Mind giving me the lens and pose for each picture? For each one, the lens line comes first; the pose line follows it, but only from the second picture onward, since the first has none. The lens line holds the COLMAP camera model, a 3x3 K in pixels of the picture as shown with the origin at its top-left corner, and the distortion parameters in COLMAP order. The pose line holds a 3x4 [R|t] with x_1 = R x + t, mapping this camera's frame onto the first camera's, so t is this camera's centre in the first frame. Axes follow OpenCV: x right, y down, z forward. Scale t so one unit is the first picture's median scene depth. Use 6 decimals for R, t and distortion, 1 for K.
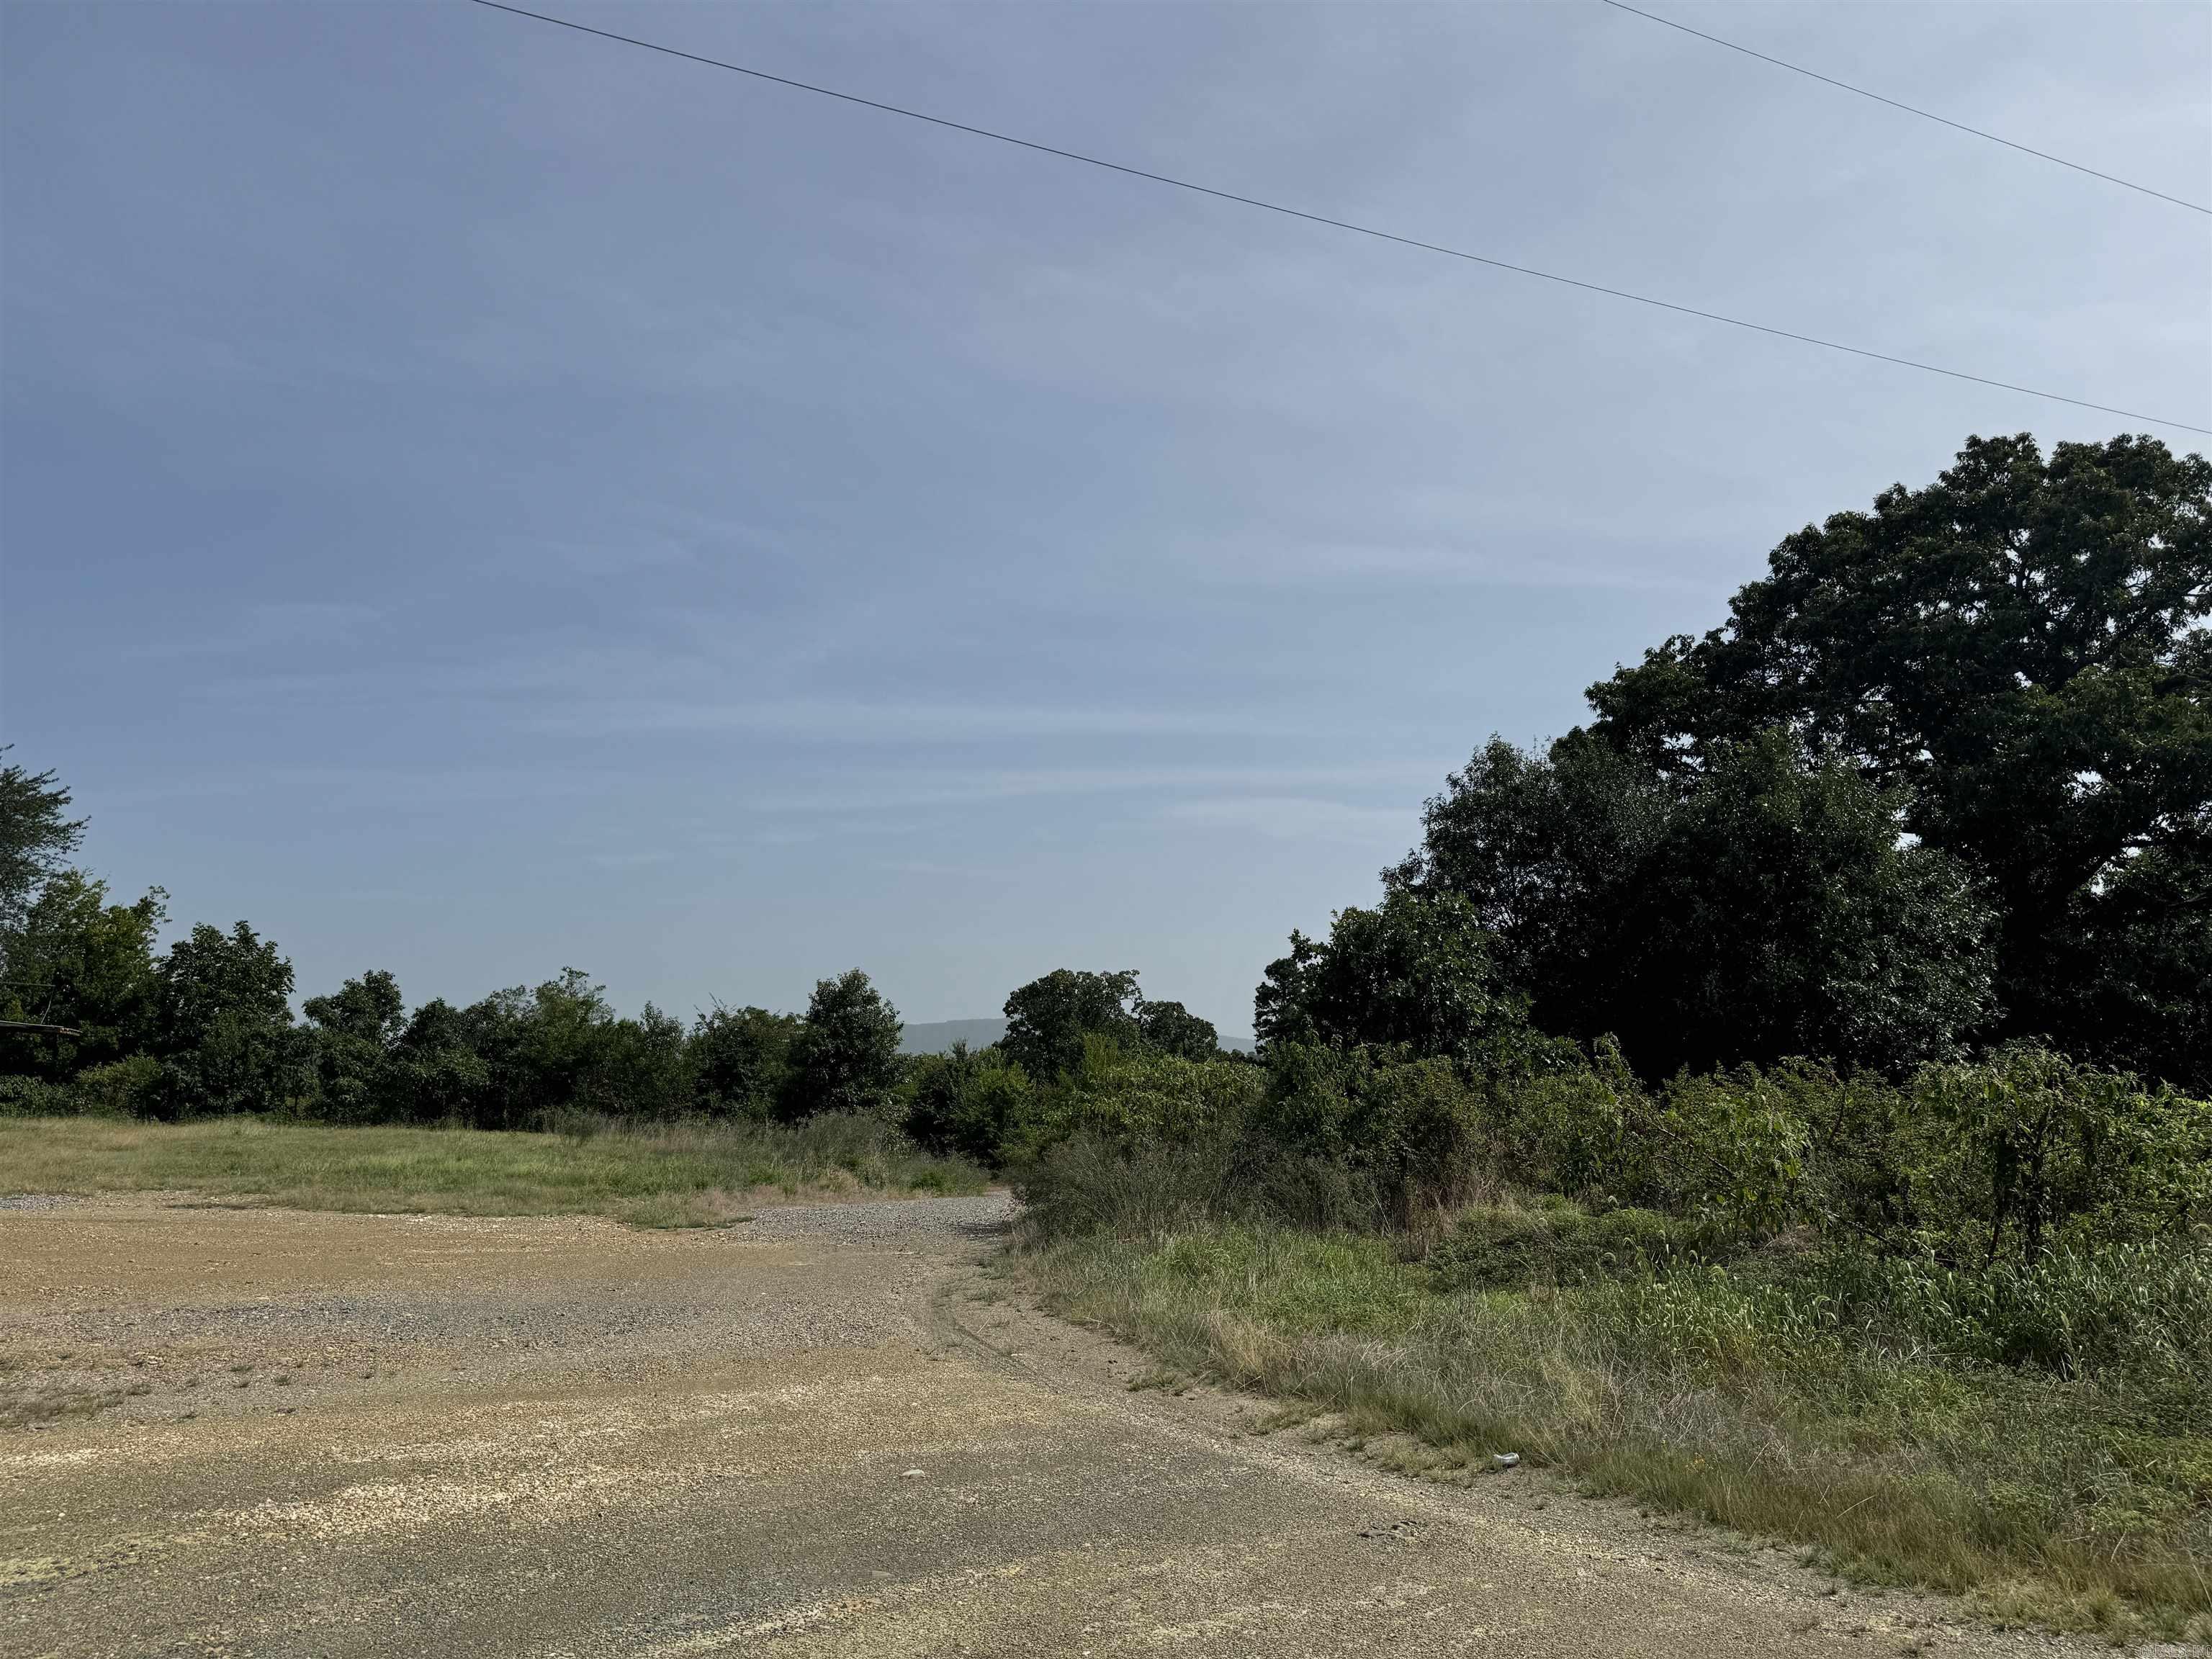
lens RADIAL K [[1516.3, 0, 1112.8], [0, 1516.3, 827.9], [0, 0, 1]] dist [0.007097, -0.013097]
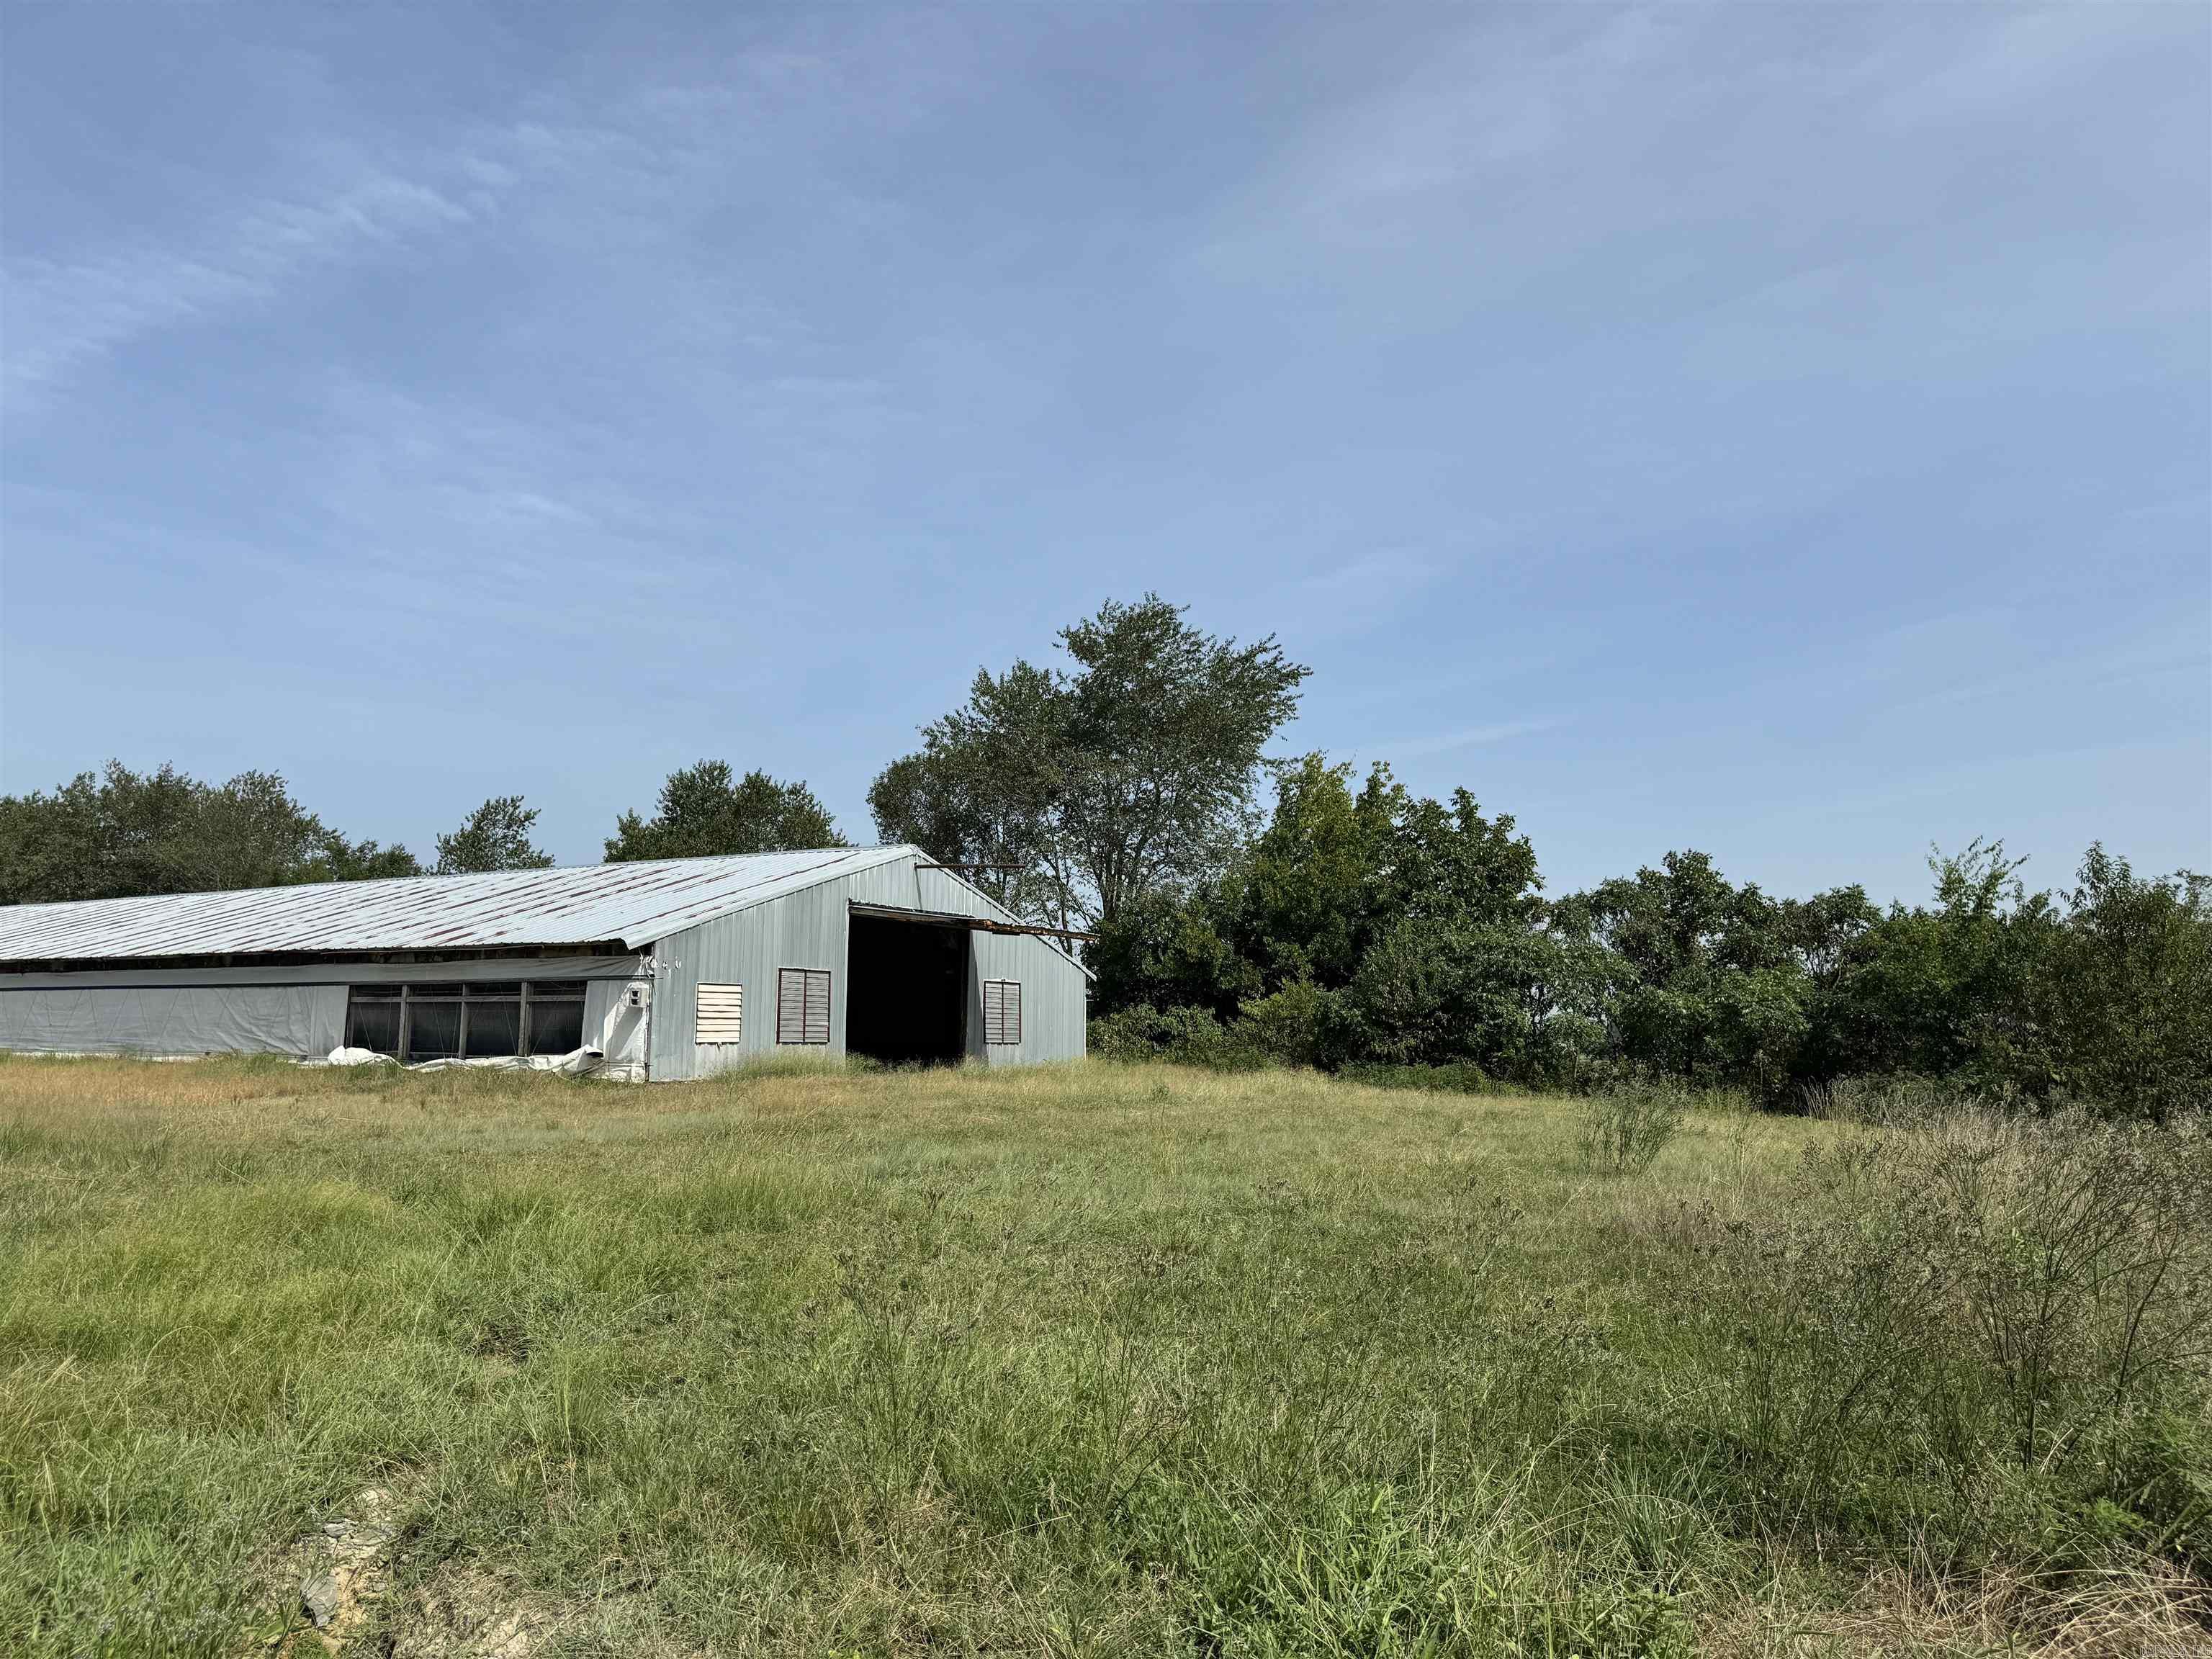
lens RADIAL K [[1516.3, 0, 1121.0], [0, 1516.3, 823.6], [0, 0, 1]] dist [0.007097, -0.013097]
pose [[0.511347, -0.105735, -0.852845, -0.068434], [0.120262, 0.991441, -0.050812, 0.092315], [0.850918, -0.076582, 0.519686, 0.505722]]
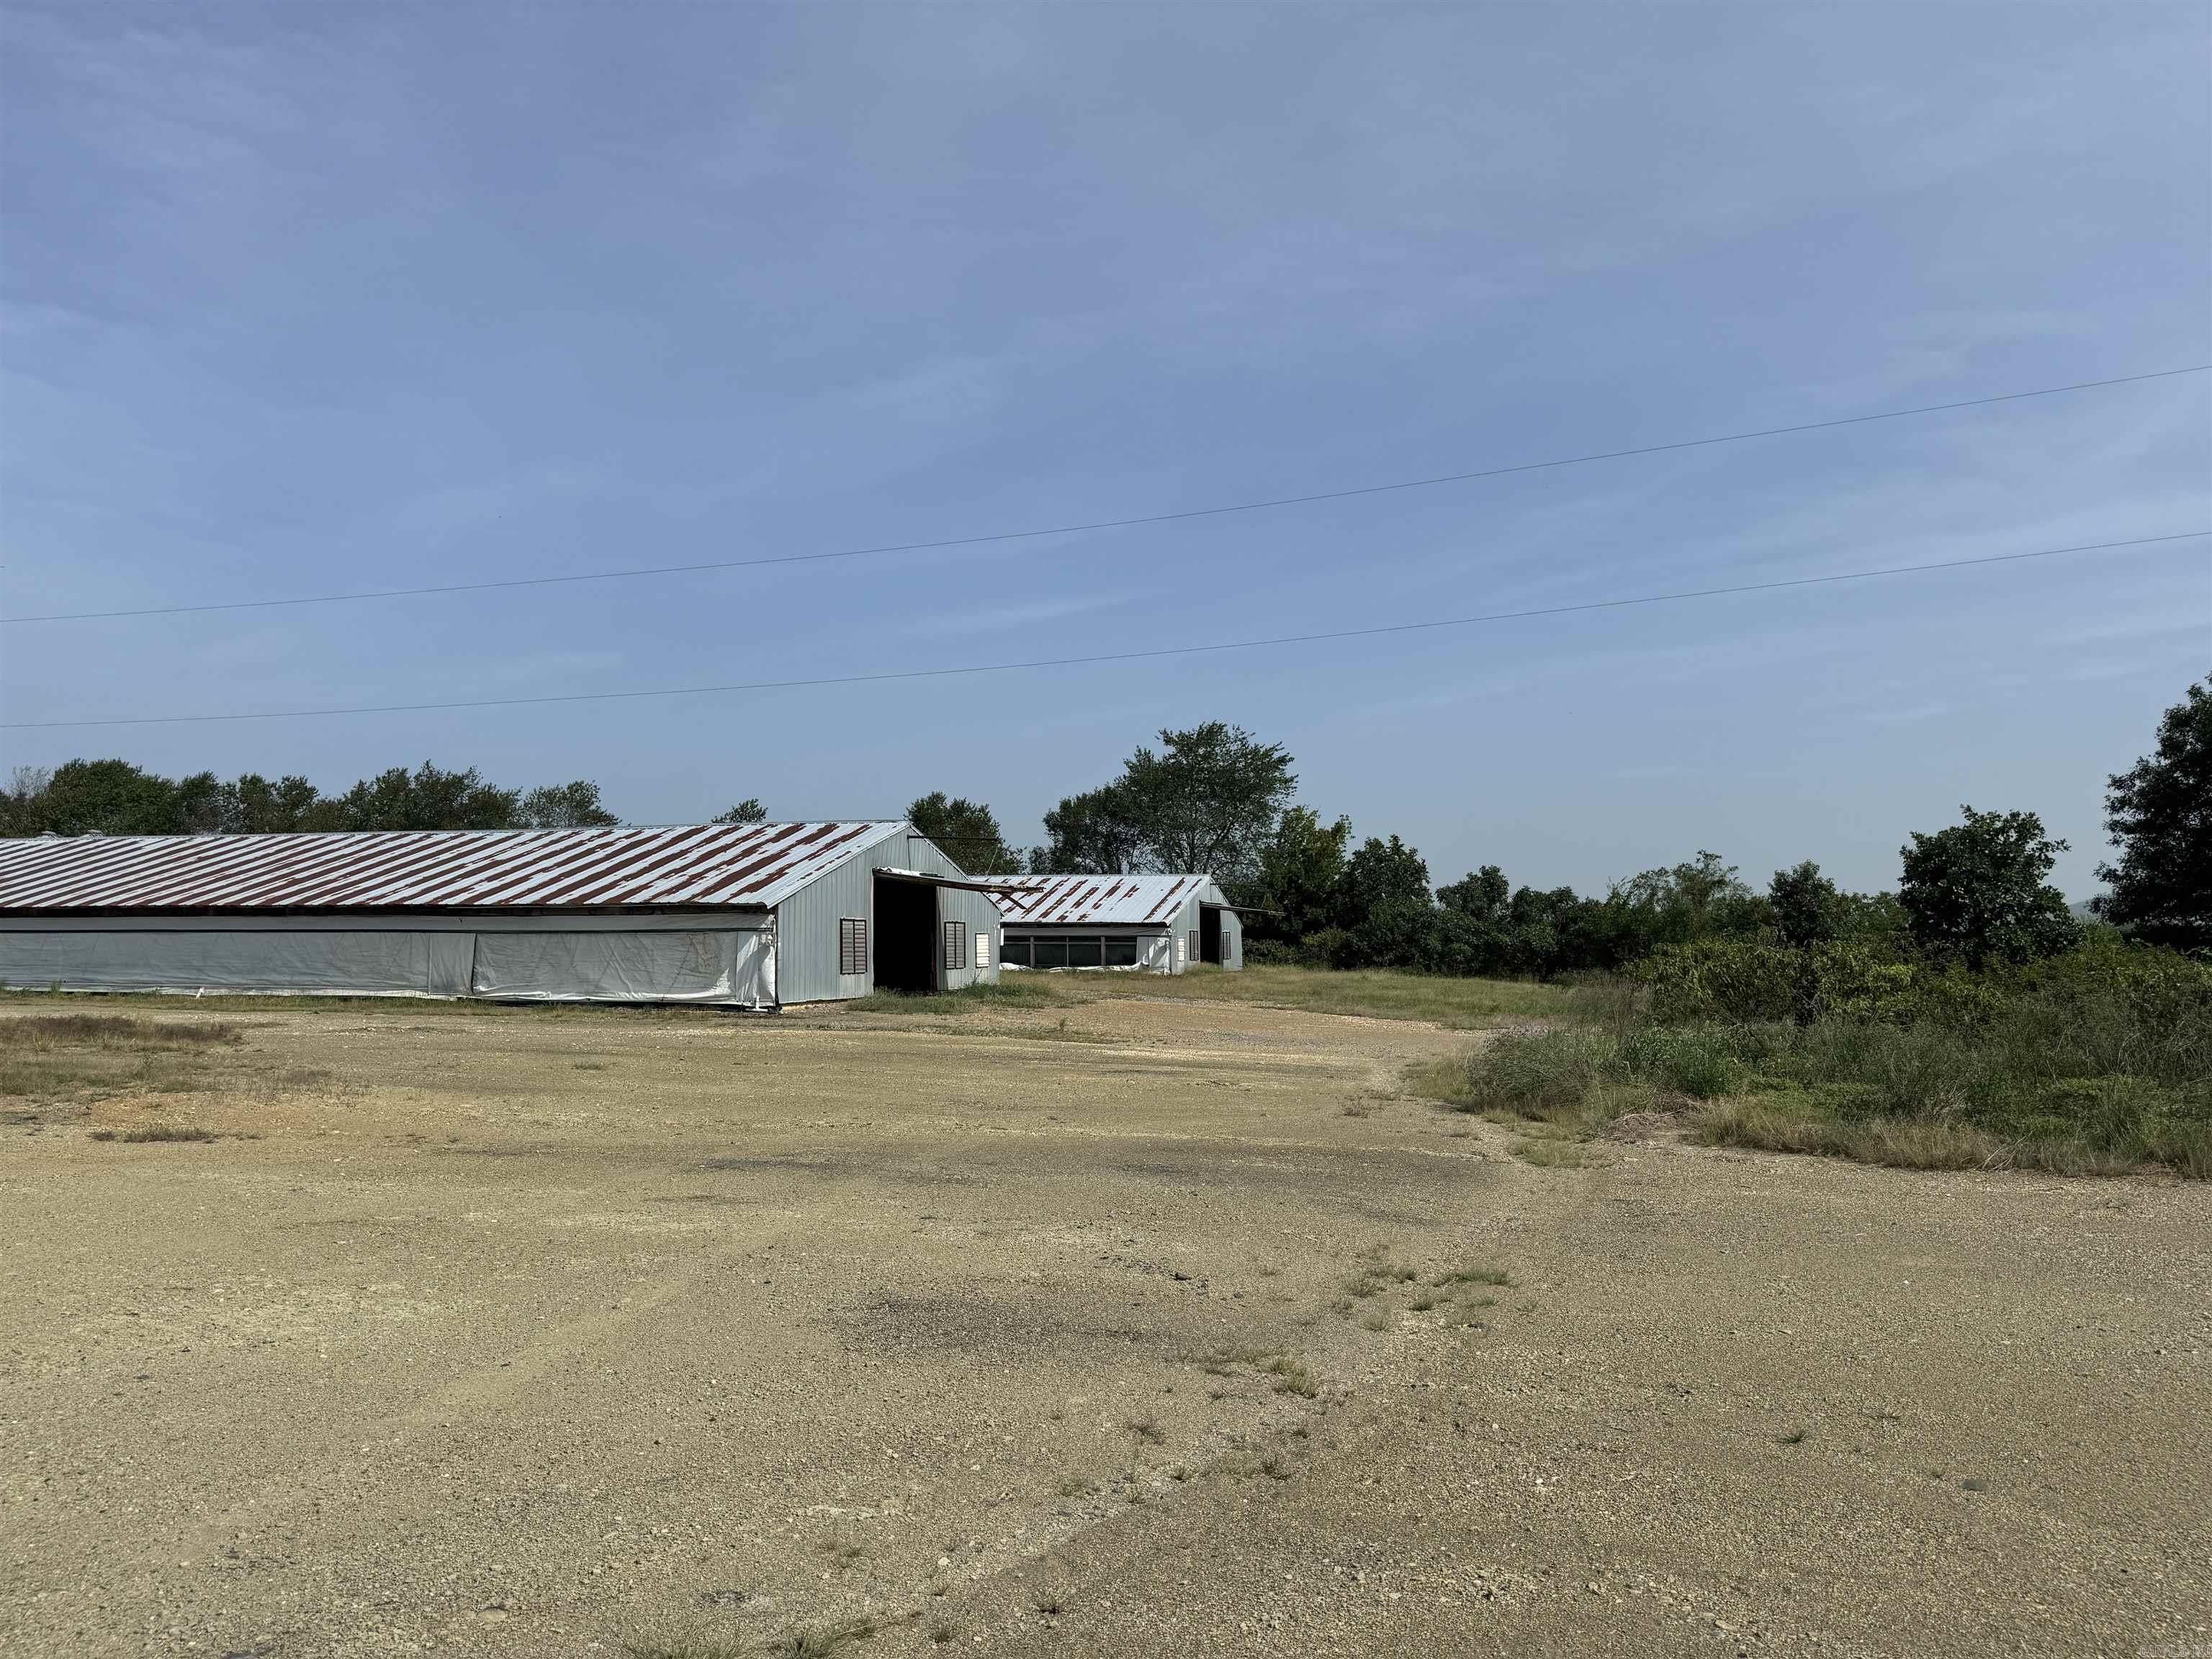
lens RADIAL K [[1516.3, 0, 1090.5], [0, 1516.3, 833.1], [0, 0, 1]] dist [0.007097, -0.013097]
pose [[0.689318, -0.037266, -0.723500, 0.265289], [0.101533, 0.993789, 0.045547, -0.034533], [0.717309, -0.104855, 0.688820, -0.193695]]
